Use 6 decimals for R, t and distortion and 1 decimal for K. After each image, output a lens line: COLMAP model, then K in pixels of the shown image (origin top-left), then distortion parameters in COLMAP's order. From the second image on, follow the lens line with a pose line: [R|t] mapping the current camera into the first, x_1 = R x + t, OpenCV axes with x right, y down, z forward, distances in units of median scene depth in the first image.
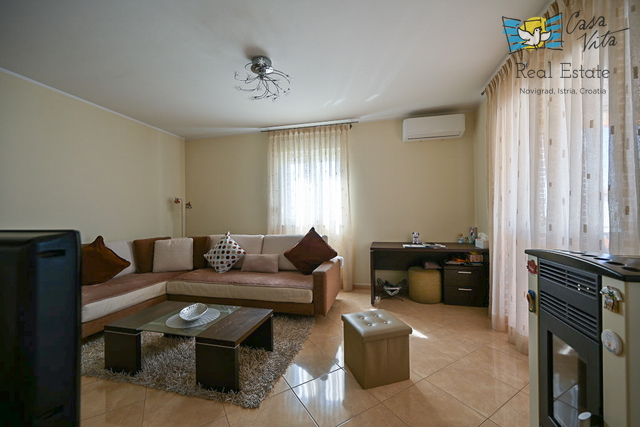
lens RADIAL K [[253.5, 0, 324.3], [0, 253.5, 214.1], [0, 0, 1]] dist [0.000885, 0.000010]
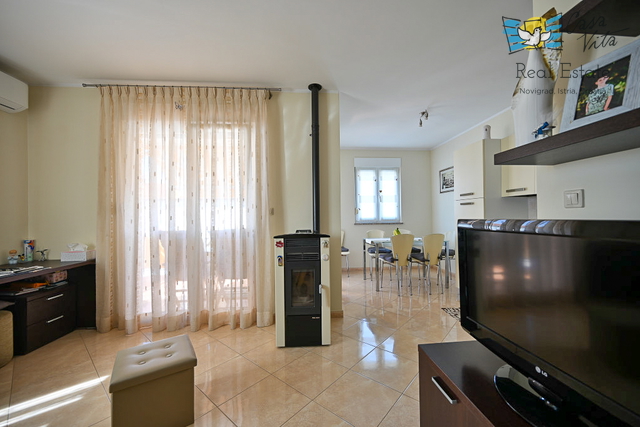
lens RADIAL K [[253.5, 0, 324.3], [0, 253.5, 214.1], [0, 0, 1]] dist [0.000885, 0.000010]
pose [[-0.307263, 0.027694, 0.951222, -0.419497], [0.013204, 0.999604, -0.024838, 0.007328], [-0.951533, 0.004928, -0.307507, 0.433432]]
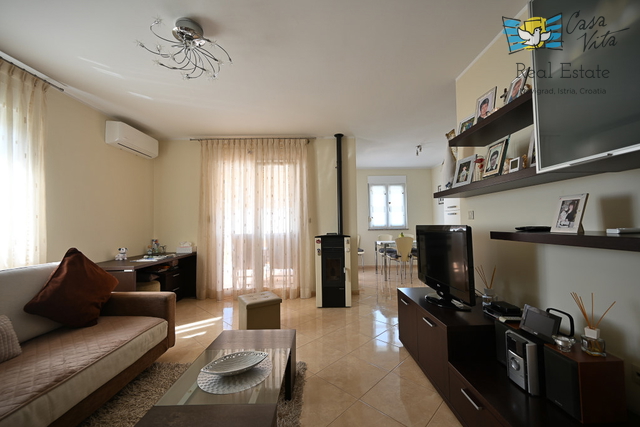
lens RADIAL K [[253.5, 0, 324.3], [0, 253.5, 214.1], [0, 0, 1]] dist [0.000885, 0.000010]
pose [[-0.249258, 0.055859, 0.966825, -0.782414], [0.014224, 0.998439, -0.054019, 0.012412], [-0.968333, 0.000288, -0.249663, 0.582523]]
